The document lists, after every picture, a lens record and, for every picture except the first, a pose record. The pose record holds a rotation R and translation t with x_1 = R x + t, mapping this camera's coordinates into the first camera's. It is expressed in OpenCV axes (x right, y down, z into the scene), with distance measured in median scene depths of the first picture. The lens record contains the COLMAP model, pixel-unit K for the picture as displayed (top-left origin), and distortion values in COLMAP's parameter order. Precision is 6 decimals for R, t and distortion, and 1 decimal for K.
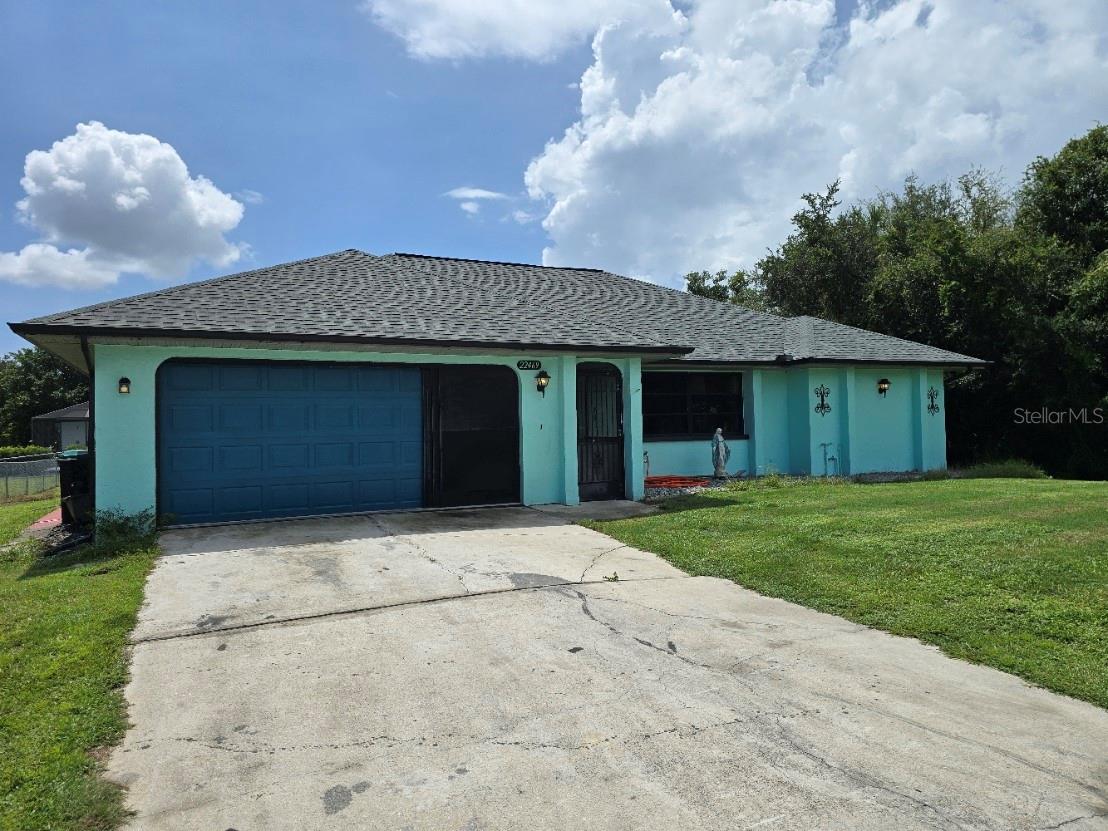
lens RADIAL K [[735.2, 0, 554.0], [0, 735.2, 415.5], [0, 0, 1]] dist [0.041355, -0.057891]
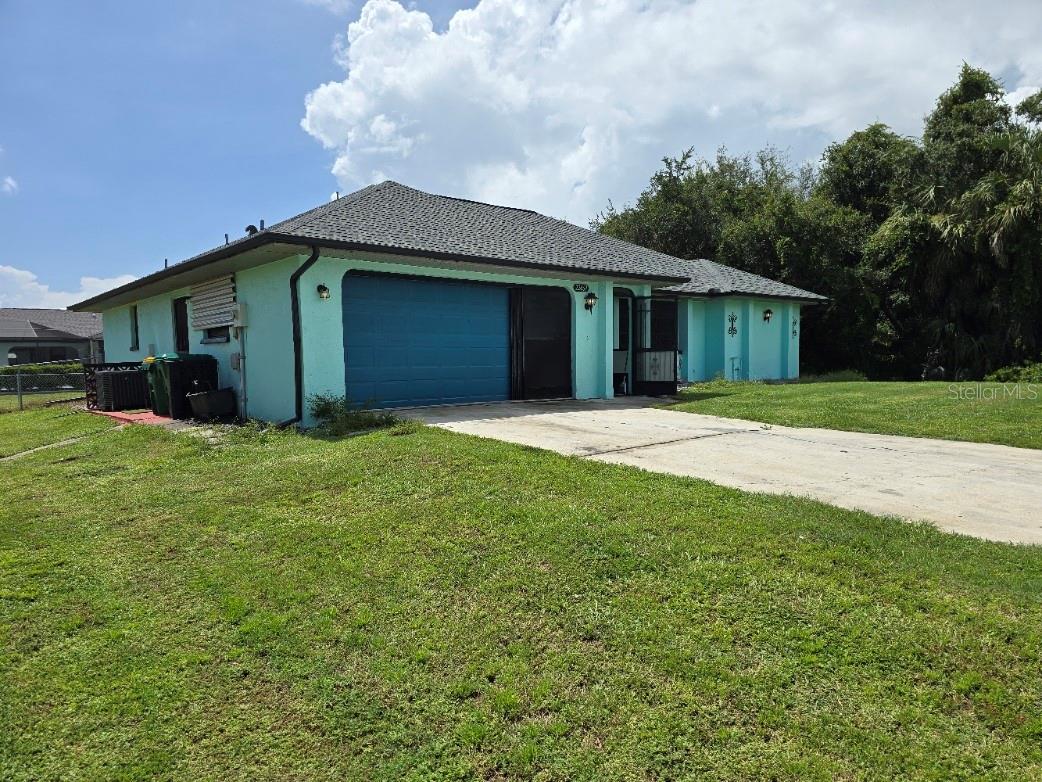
lens RADIAL K [[675.0, 0, 521.1], [0, 675.0, 418.2], [0, 0, 1]] dist [0.003076, -0.002744]
pose [[0.964424, -0.018317, 0.263726, -0.315486], [-0.008912, 0.994777, 0.101682, 0.026003], [-0.264211, -0.100415, 0.959223, -0.071153]]
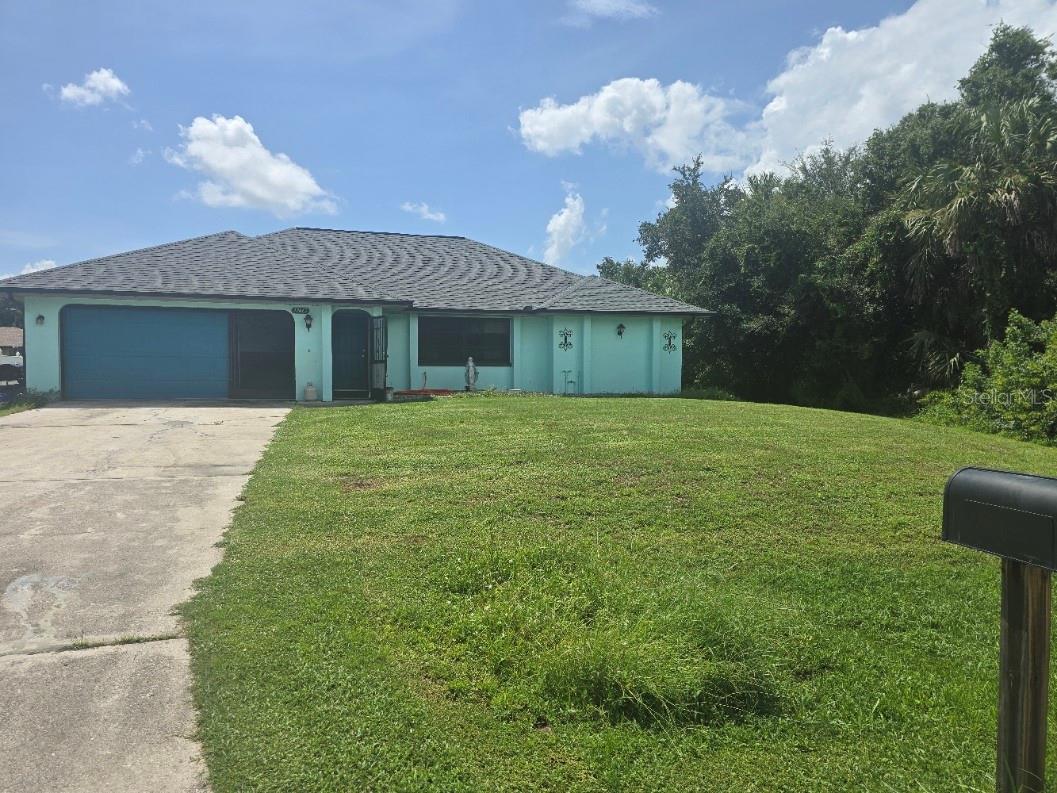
lens RADIAL K [[711.0, 0, 528.5], [0, 711.0, 396.5], [0, 0, 1]] dist [0.037660, -0.003143]
pose [[0.987802, 0.031291, -0.152538, 0.492506], [-0.022408, 0.997970, 0.059609, 0.008149], [0.154094, -0.055464, 0.986498, -0.315358]]
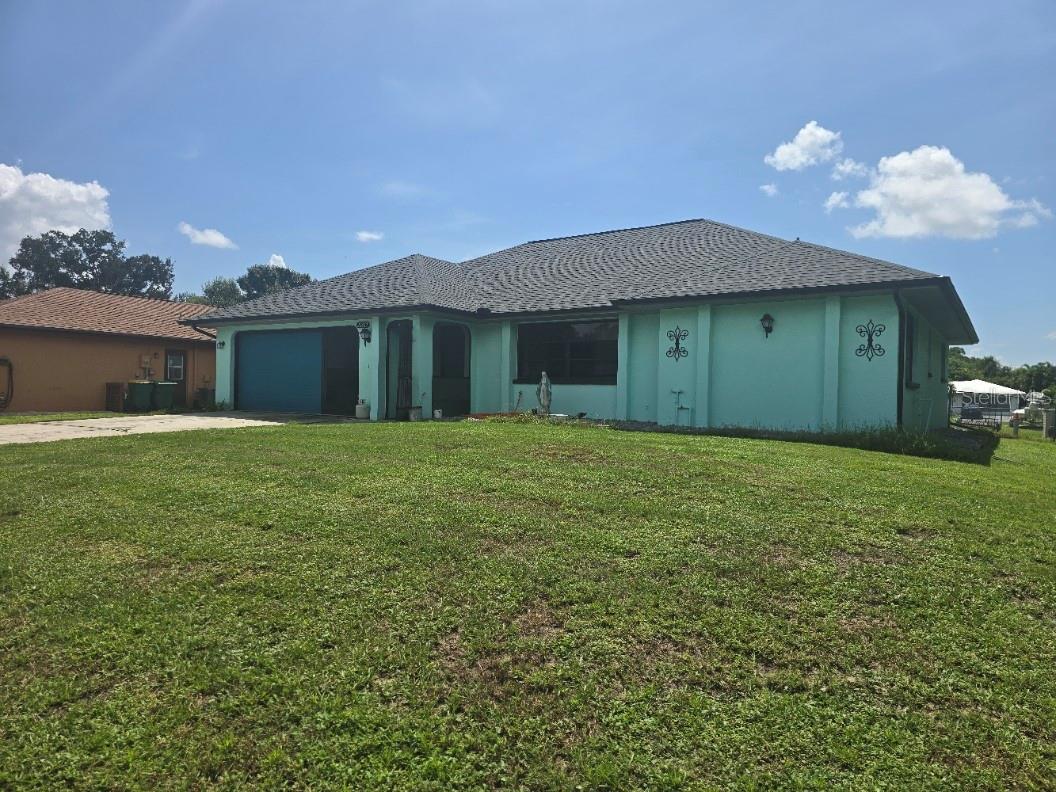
lens RADIAL K [[721.4, 0, 528.0], [0, 721.4, 396.0], [0, 0, 1]] dist [0.004245, 0.000523]
pose [[0.511958, 0.031063, -0.858449, 1.011037], [-0.016945, 0.999517, 0.026062, 0.023042], [0.858843, 0.001204, 0.512237, 0.387038]]
